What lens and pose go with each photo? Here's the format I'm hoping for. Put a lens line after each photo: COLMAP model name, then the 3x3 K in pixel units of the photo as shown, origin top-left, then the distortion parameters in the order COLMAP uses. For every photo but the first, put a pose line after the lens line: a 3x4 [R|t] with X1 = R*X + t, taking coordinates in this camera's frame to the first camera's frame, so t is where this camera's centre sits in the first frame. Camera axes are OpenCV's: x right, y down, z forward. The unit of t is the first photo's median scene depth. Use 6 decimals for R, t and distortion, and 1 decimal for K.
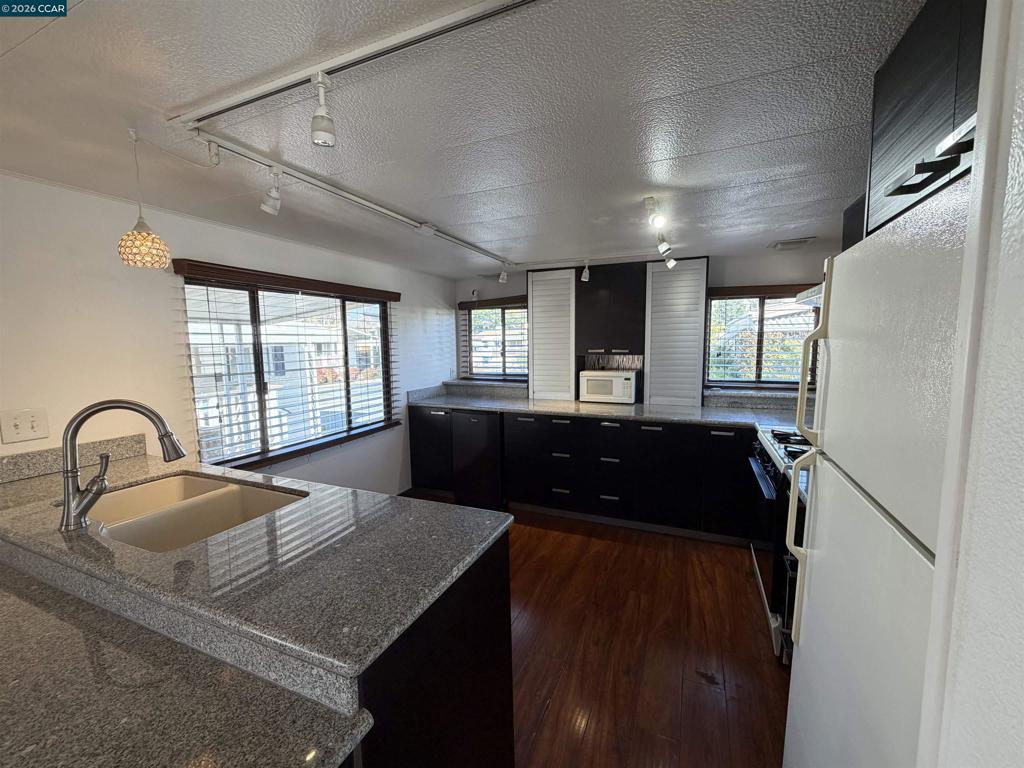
lens RADIAL K [[416.8, 0, 507.4], [0, 416.8, 382.2], [0, 0, 1]] dist [0.000705, 0.000191]
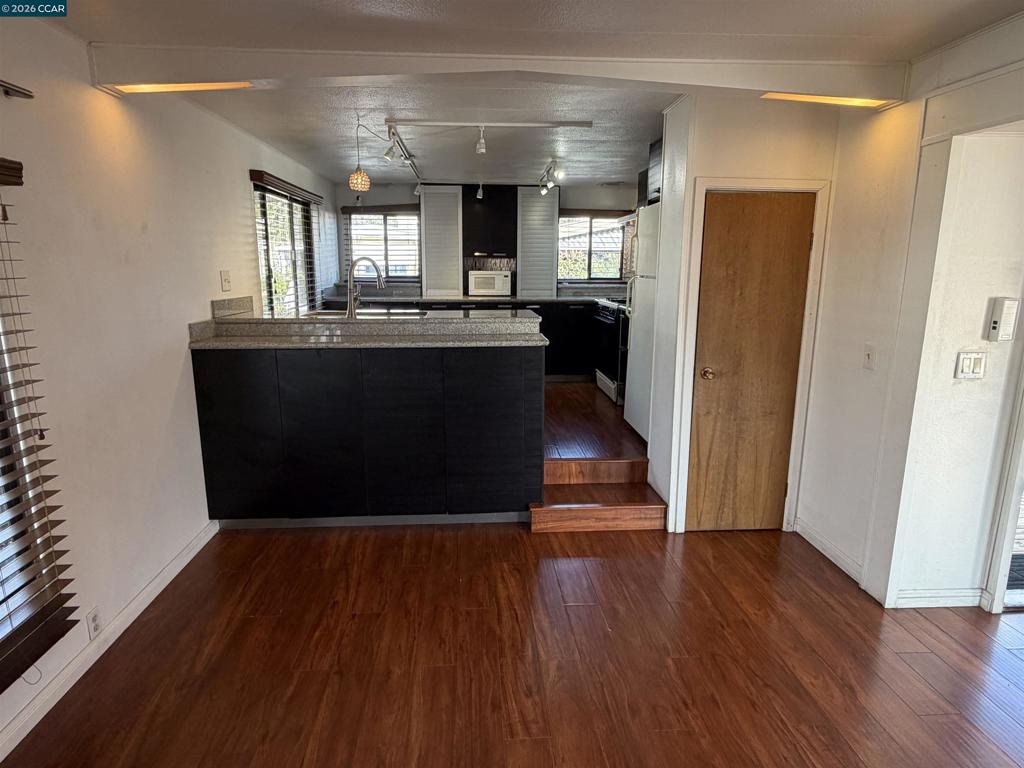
lens RADIAL K [[614.7, 0, 507.6], [0, 614.7, 391.8], [0, 0, 1]] dist [-0.005625, 0.006036]
pose [[0.891384, -0.077450, 0.446582, -0.887982], [0.030051, 0.993223, 0.112271, 0.202911], [-0.452251, -0.086657, 0.887671, -1.103435]]
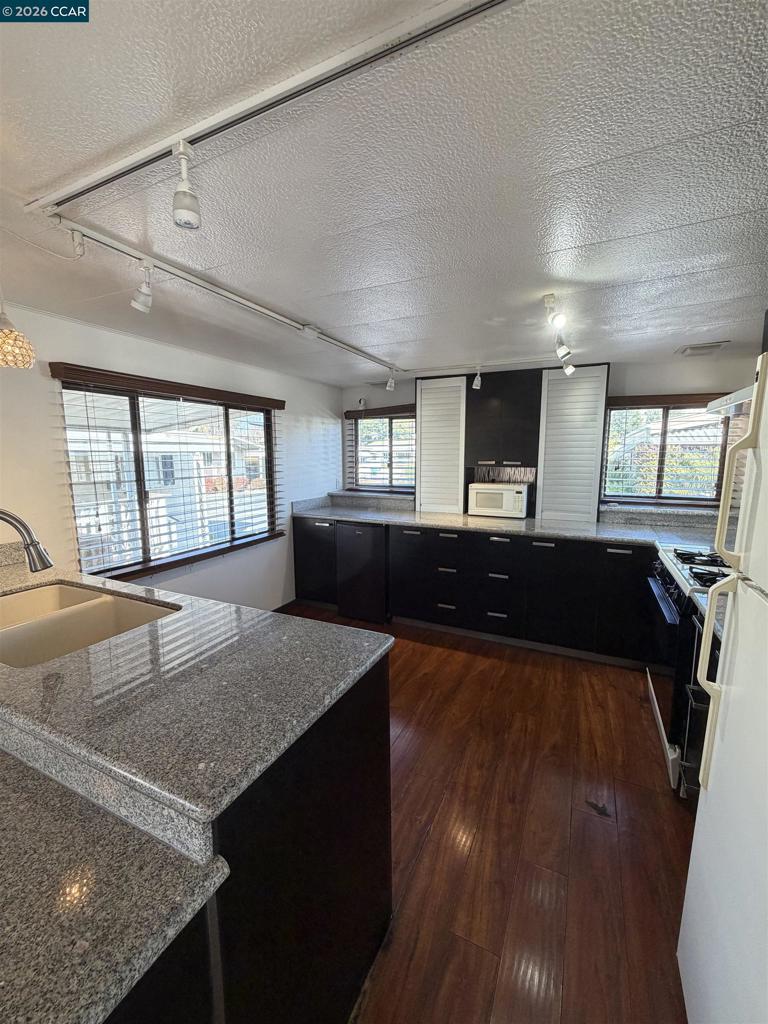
lens RADIAL K [[416.8, 0, 378.9], [0, 416.8, 508.4], [0, 0, 1]] dist [0.000705, 0.000191]
pose [[0.999121, 0.015214, -0.039067, 0.006804], [-0.013865, 0.999306, 0.034582, 0.000314], [0.039566, -0.034010, 0.998638, 0.042560]]
